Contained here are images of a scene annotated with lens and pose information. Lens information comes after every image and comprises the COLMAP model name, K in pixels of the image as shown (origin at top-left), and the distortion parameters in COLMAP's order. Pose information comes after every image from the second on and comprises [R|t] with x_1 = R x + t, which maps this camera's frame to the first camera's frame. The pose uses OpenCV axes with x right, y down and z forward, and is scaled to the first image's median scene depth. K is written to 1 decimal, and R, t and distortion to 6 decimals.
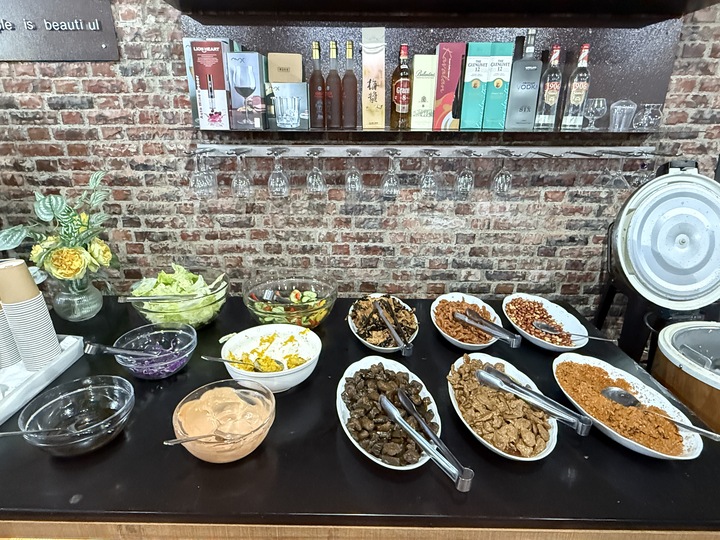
lens RADIAL K [[424.9, 0, 356.9], [0, 424.9, 267.5], [0, 0, 1]] dist [-0.004669, 0.003953]
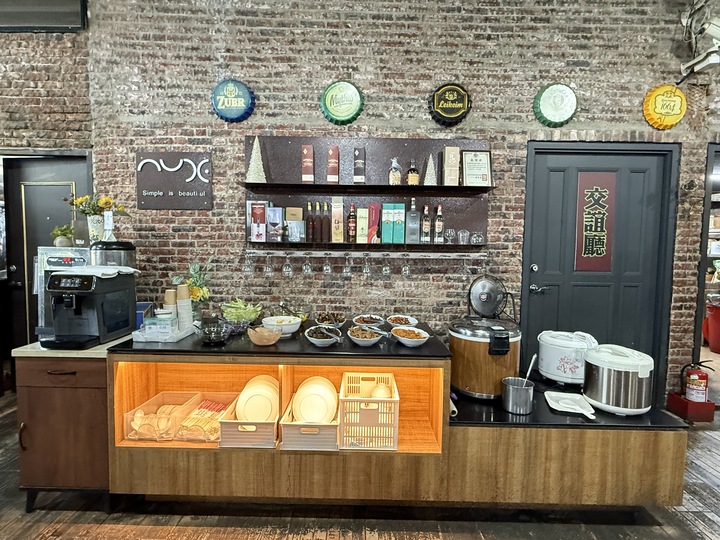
lens RADIAL K [[399.3, 0, 360.2], [0, 399.3, 269.8], [0, 0, 1]] dist [0.000090, -0.000136]
pose [[0.999958, 0.008550, 0.003228, 0.132332], [-0.007355, 0.962543, -0.271029, 0.282587], [-0.005424, 0.270994, 0.962566, -0.714483]]
